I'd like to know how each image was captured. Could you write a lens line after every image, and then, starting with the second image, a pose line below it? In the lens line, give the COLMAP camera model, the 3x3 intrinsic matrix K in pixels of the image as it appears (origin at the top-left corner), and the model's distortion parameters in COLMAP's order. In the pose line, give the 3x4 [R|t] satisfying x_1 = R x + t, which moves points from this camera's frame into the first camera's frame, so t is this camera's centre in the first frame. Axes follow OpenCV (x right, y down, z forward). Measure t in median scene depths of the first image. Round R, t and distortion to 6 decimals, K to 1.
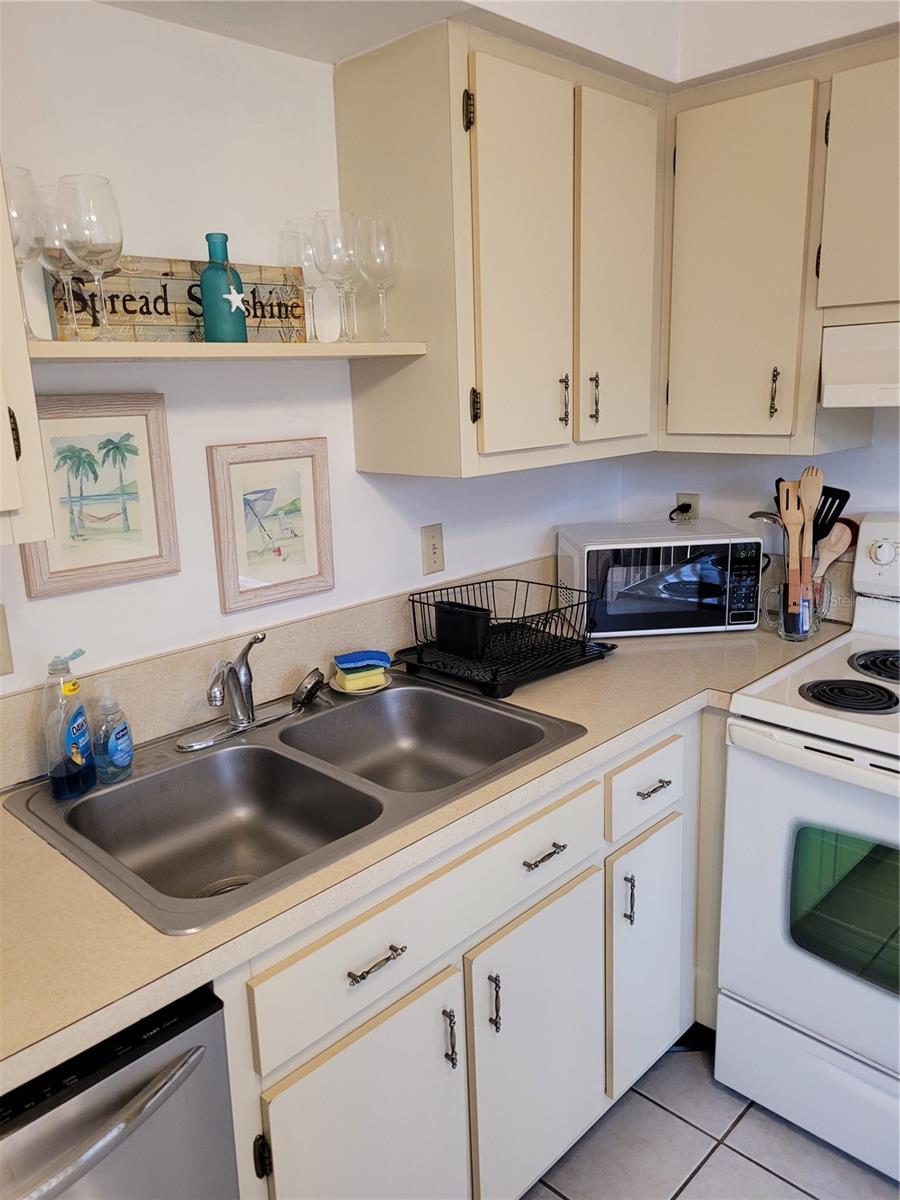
lens RADIAL K [[900.3, 0, 454.9], [0, 900.3, 602.0], [0, 0, 1]] dist [0.044404, -0.008407]
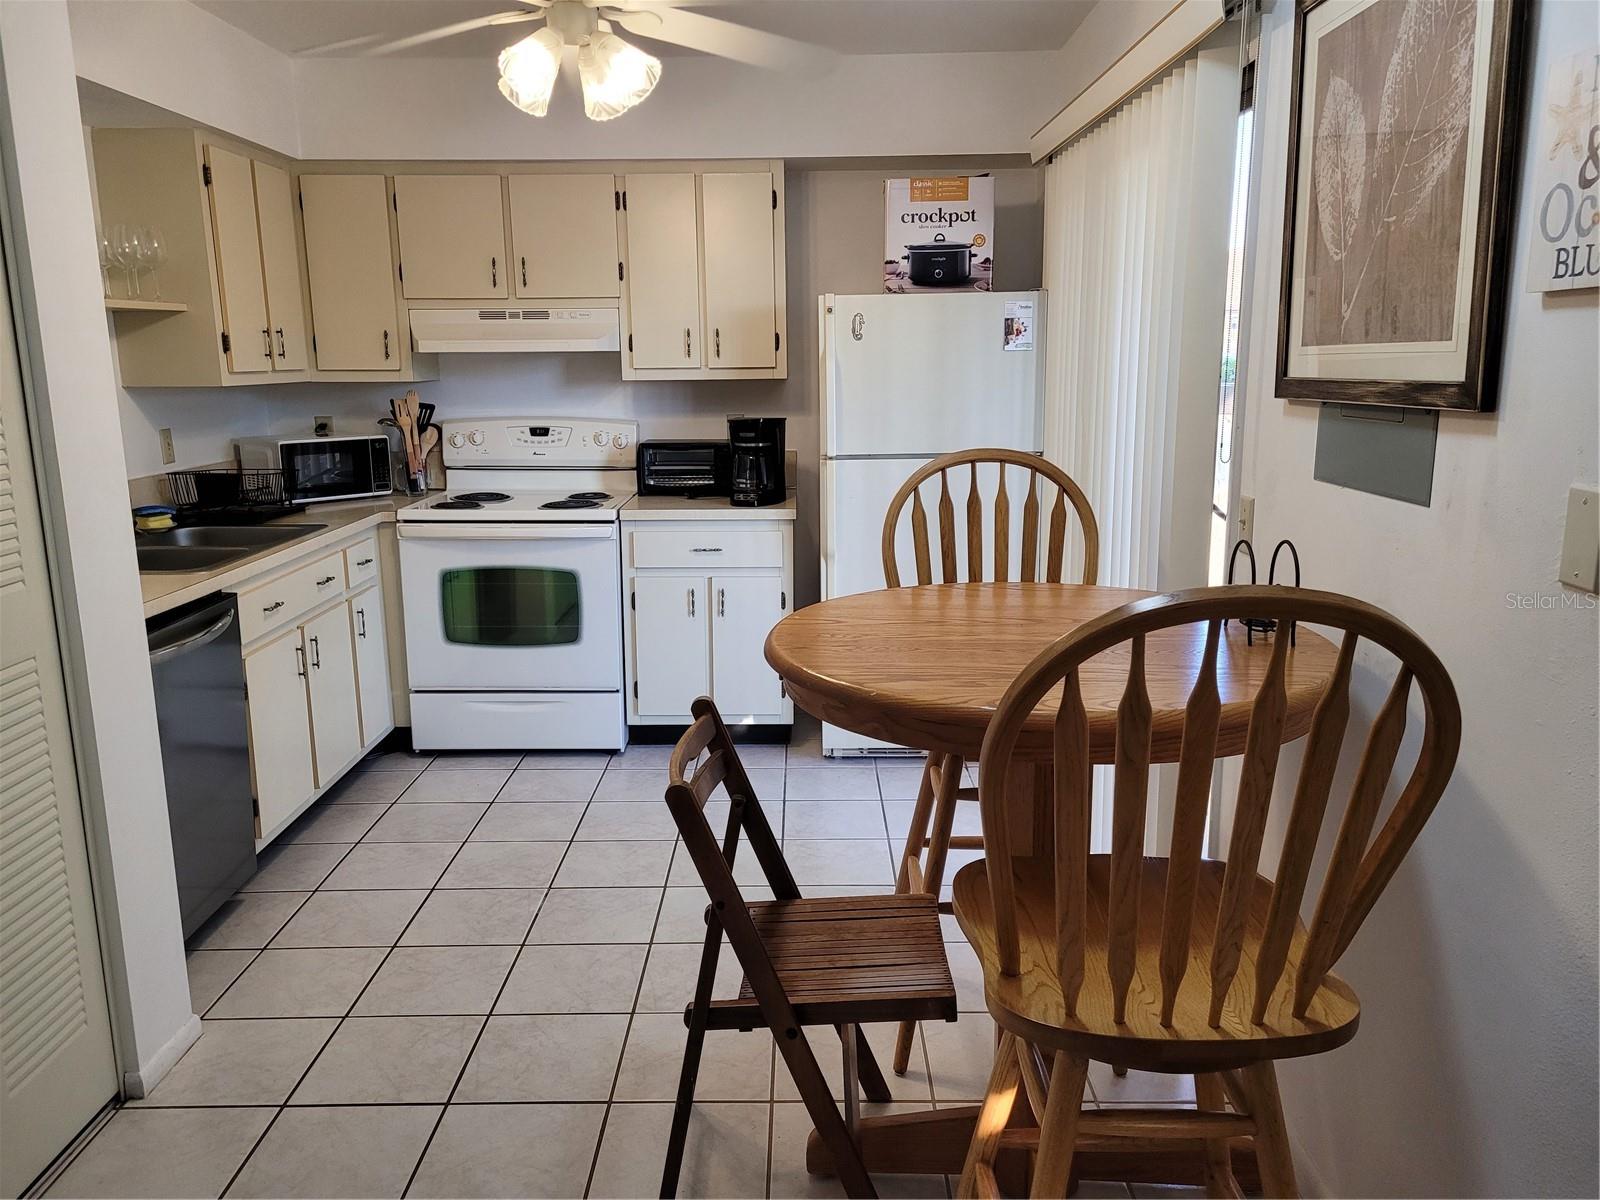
lens RADIAL K [[1200.4, 0, 794.6], [0, 1200.4, 589.1], [0, 0, 1]] dist [0.044404, -0.008407]
pose [[0.723751, -0.109412, 0.681332, -0.795670], [0.151300, 0.988486, -0.001984, 0.395853], [-0.673270, 0.104522, 0.731971, -1.304271]]
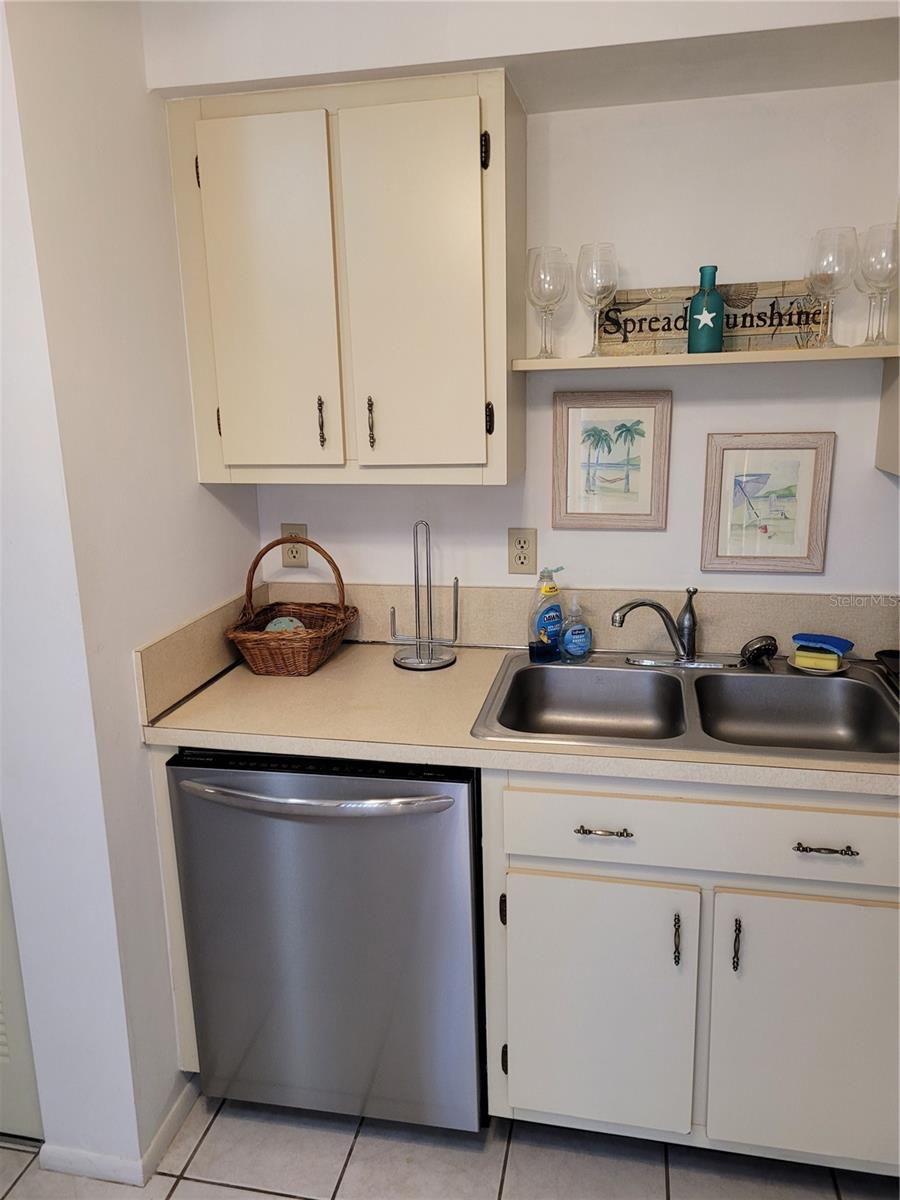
lens RADIAL K [[900.3, 0, 443.5], [0, 900.3, 598.4], [0, 0, 1]] dist [0.044404, -0.008407]
pose [[0.536659, 0.216396, -0.815580, 0.573079], [-0.198299, 0.971830, 0.127371, -0.038043], [0.820167, 0.093374, 0.564453, 0.025571]]
